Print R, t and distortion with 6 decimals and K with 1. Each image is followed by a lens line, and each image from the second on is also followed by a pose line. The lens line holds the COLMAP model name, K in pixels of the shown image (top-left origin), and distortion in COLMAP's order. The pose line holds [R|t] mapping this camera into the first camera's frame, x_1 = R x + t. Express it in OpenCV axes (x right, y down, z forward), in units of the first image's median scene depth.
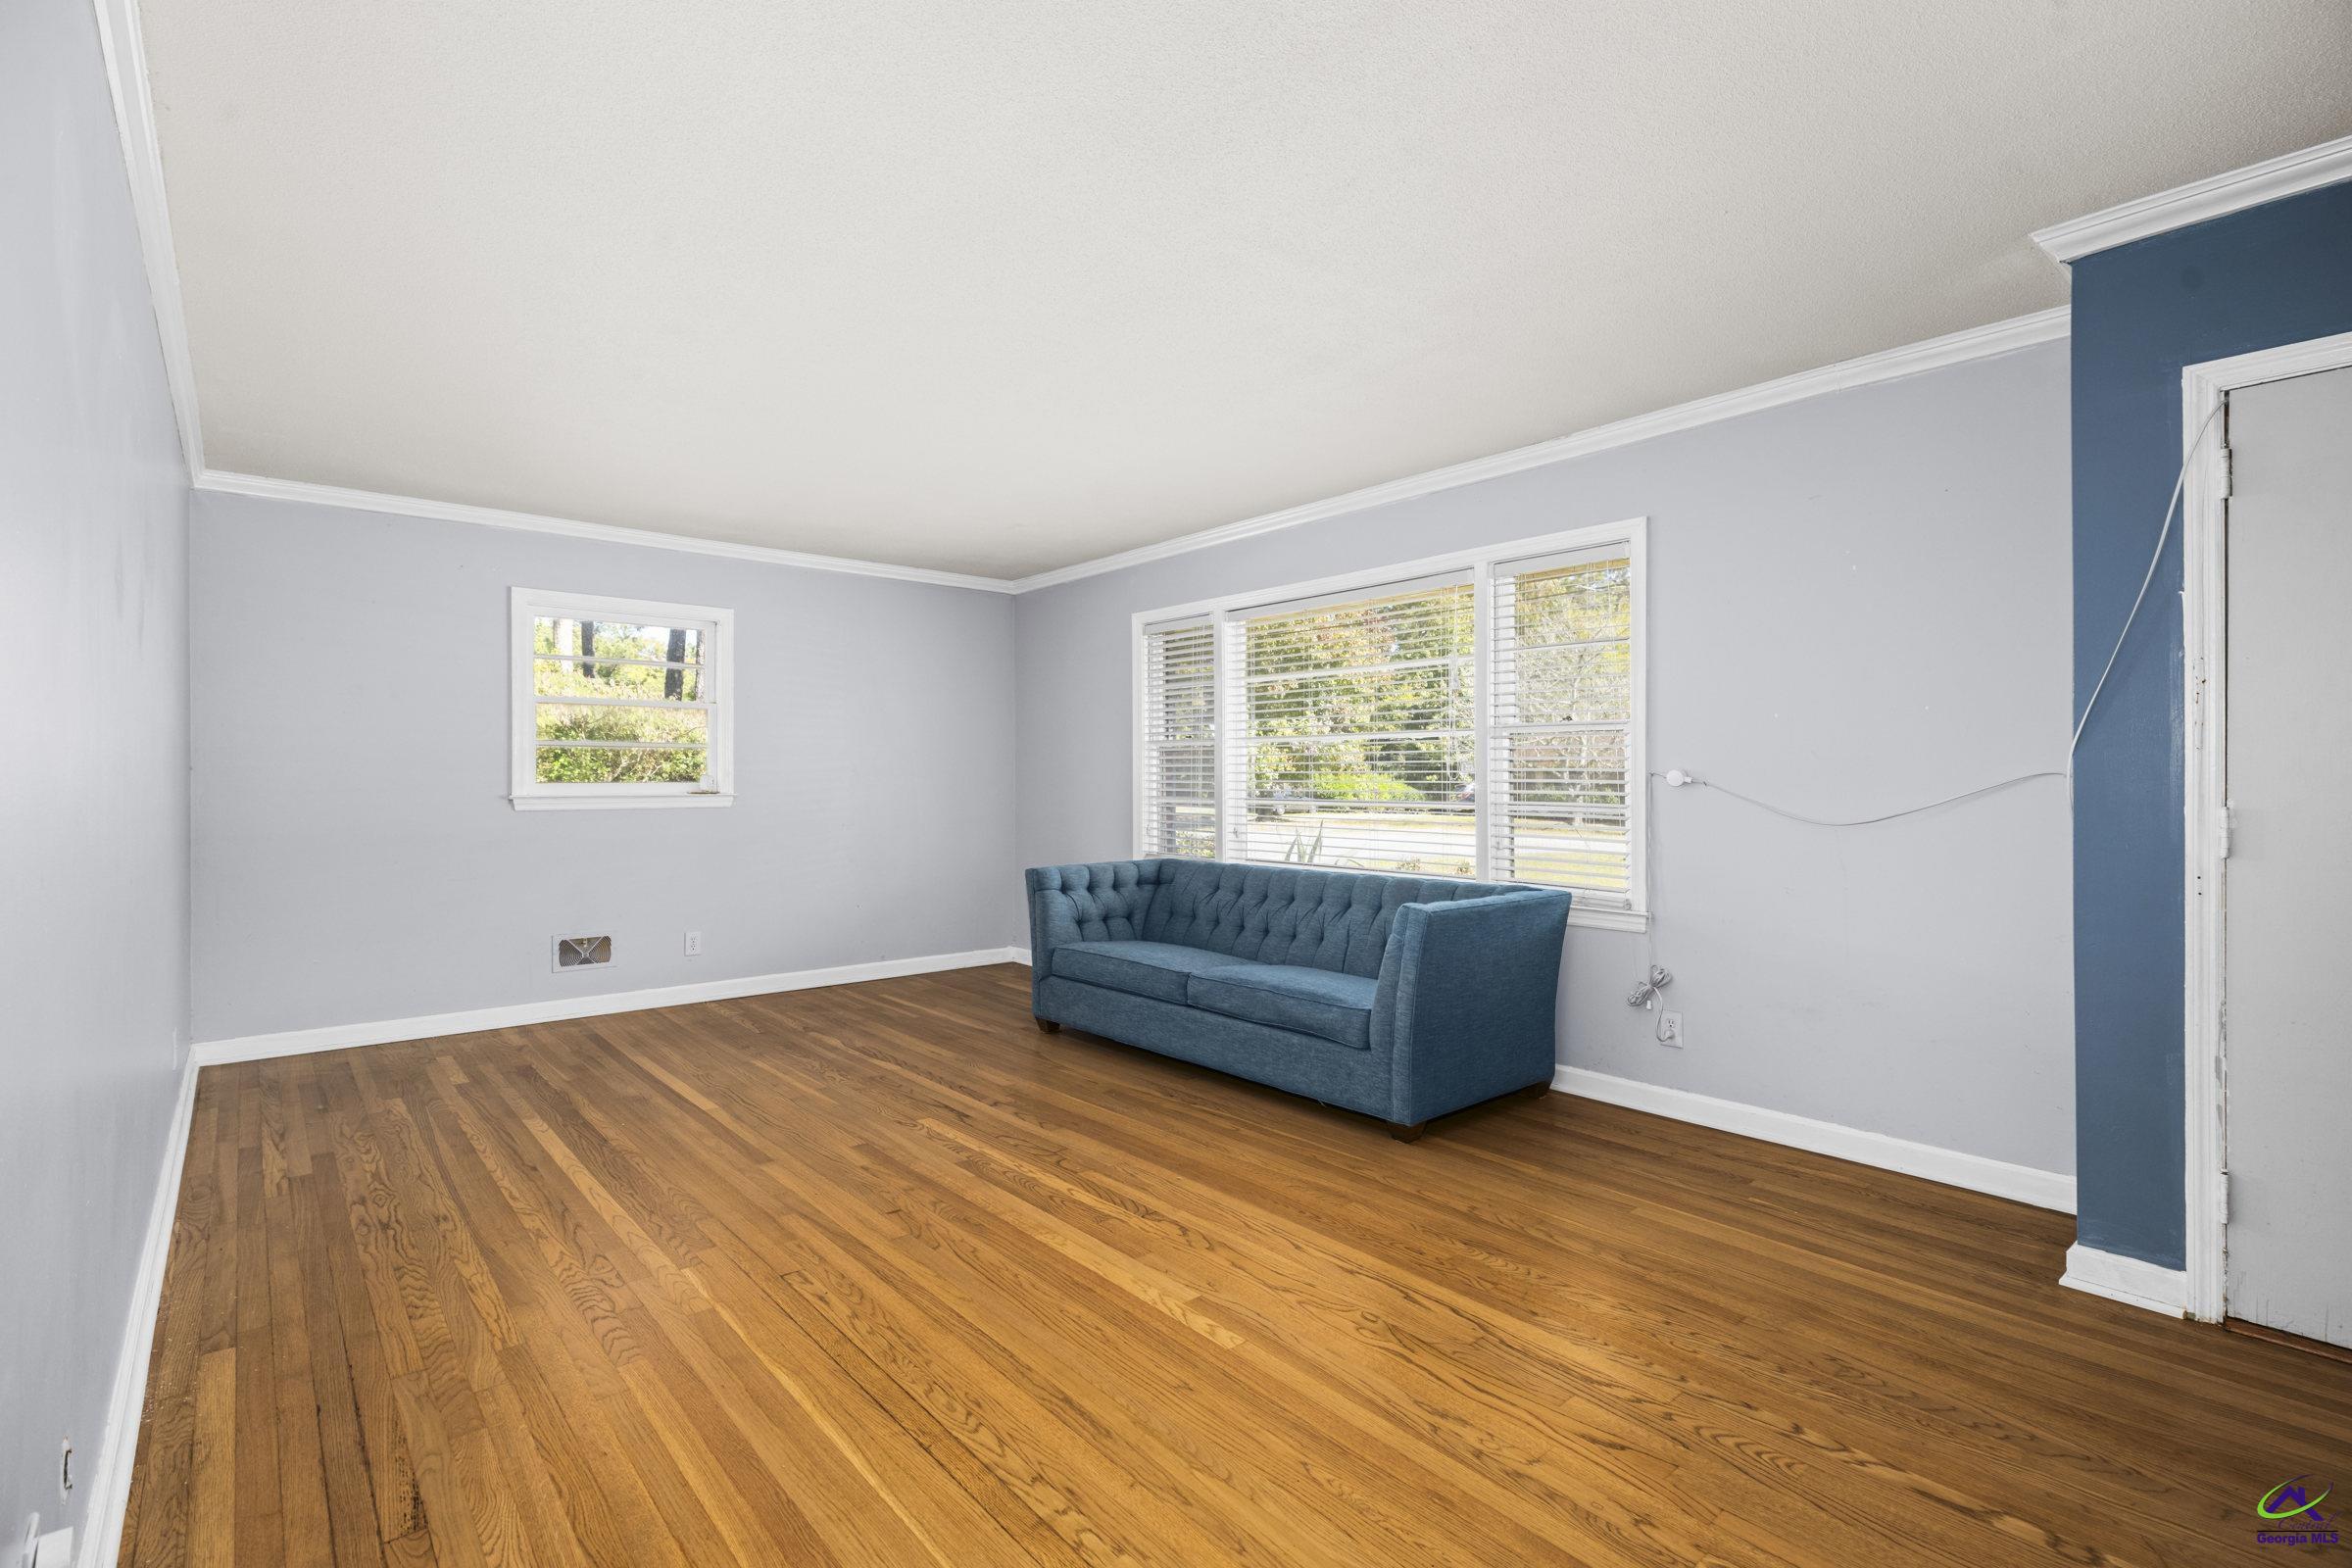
lens RADIAL K [[1071.7, 0, 1187.3], [0, 1071.7, 780.2], [0, 0, 1]] dist [0.009973, -0.001696]
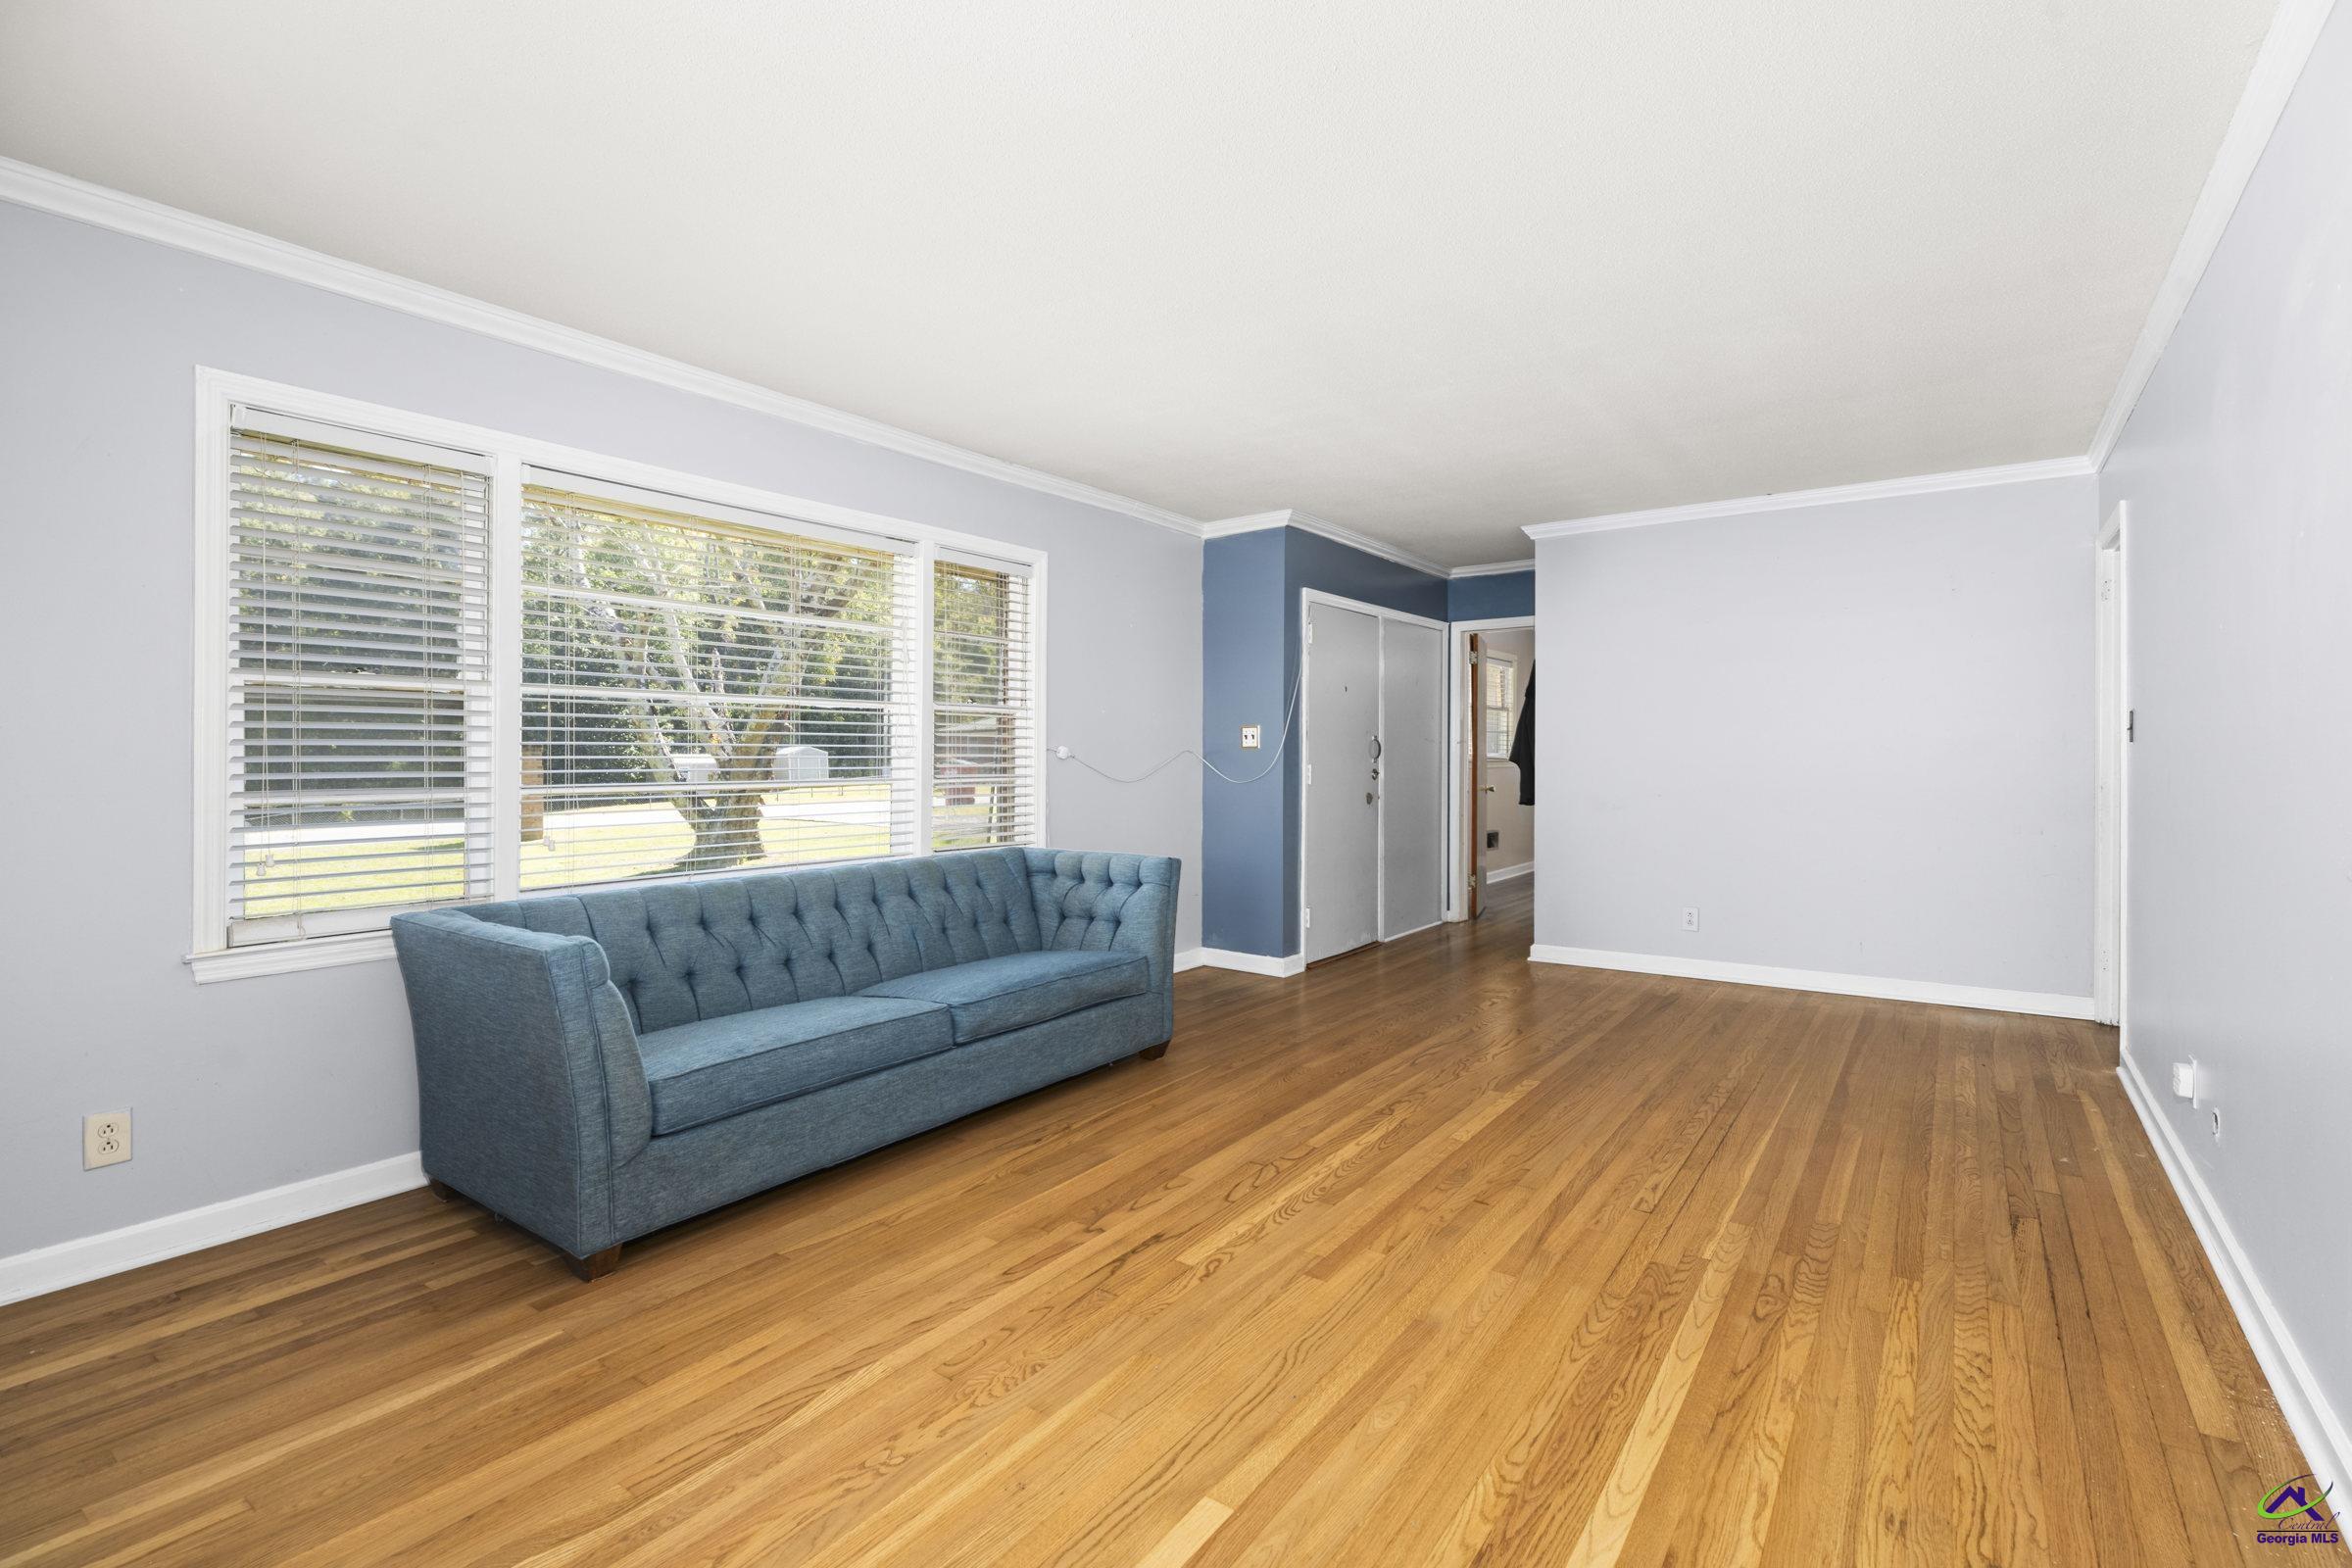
lens RADIAL K [[1071.7, 0, 1187.3], [0, 1071.7, 780.2], [0, 0, 1]] dist [0.009973, -0.001696]
pose [[-0.227527, -0.020928, 0.973547, -0.968090], [0.002582, 0.999753, 0.022095, 0.003462], [-0.973768, 0.007541, -0.227417, 1.251760]]
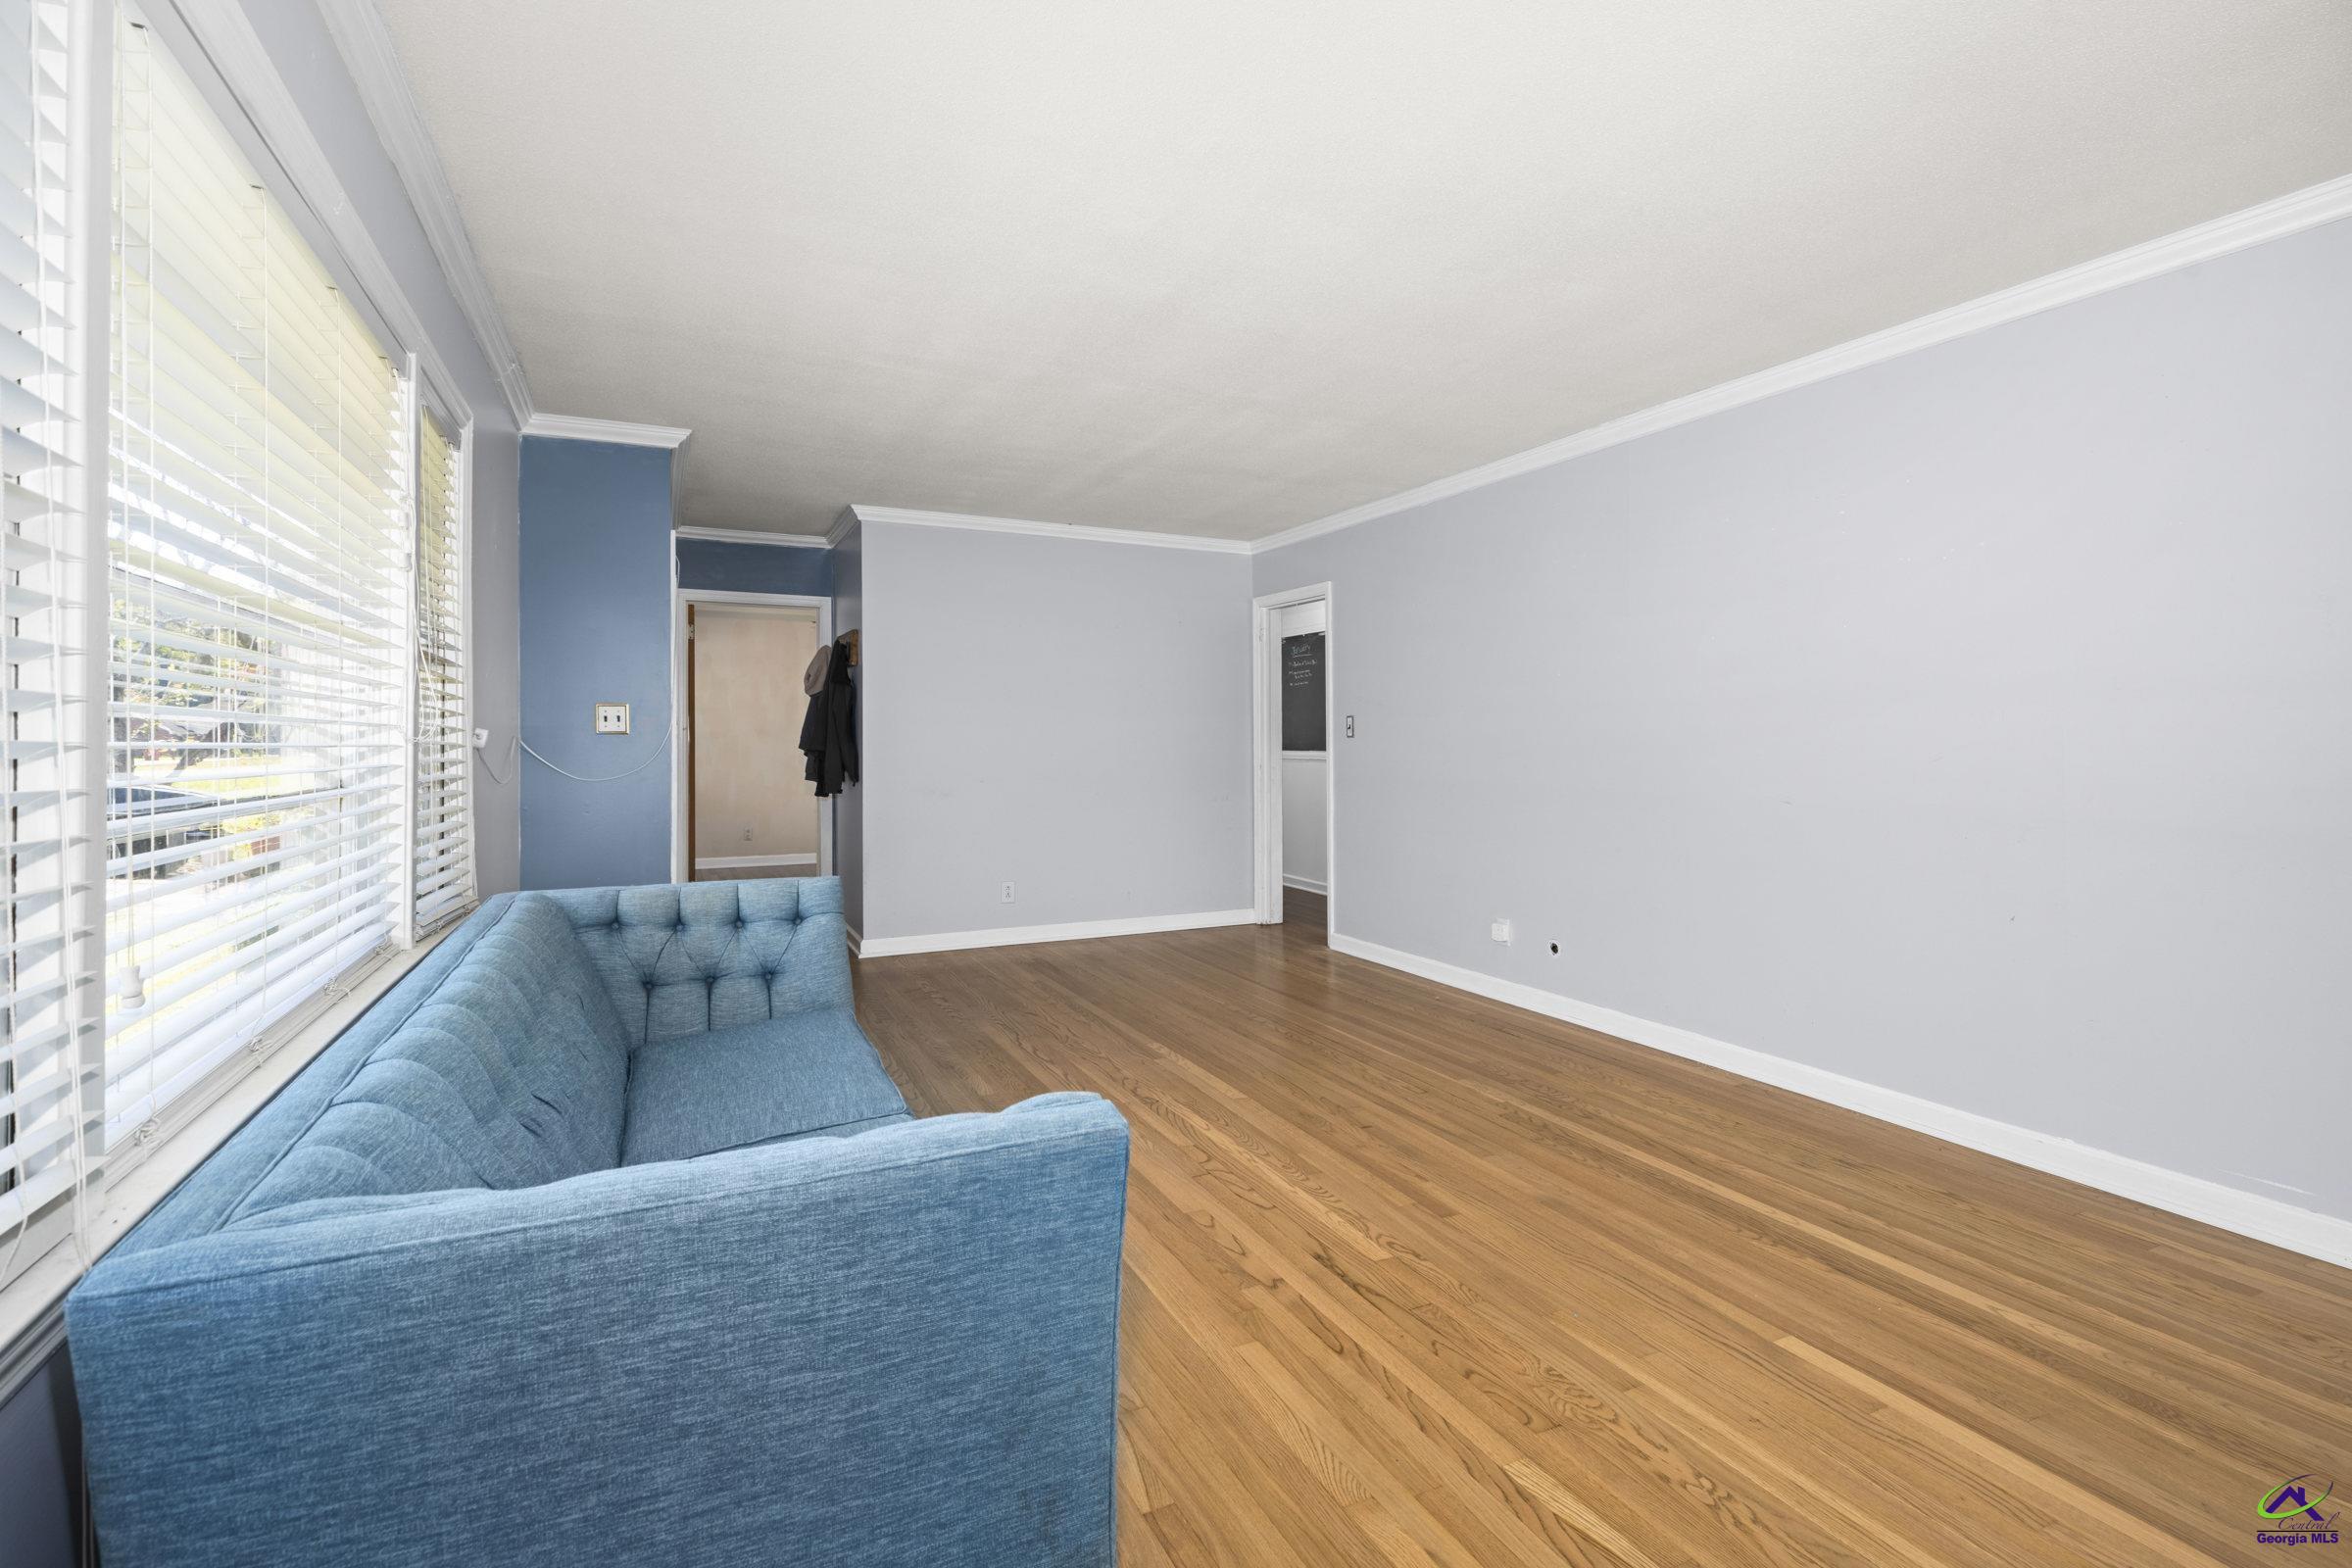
lens RADIAL K [[1085.3, 0, 1176.0], [0, 1085.3, 784.0], [0, 0, 1]] dist [-0.002447, -0.000586]
pose [[-0.961833, -0.010241, 0.273444, -0.330086], [0.000052, 0.999293, 0.037609, 0.001609], [-0.273635, 0.036187, -0.961152, 1.812764]]
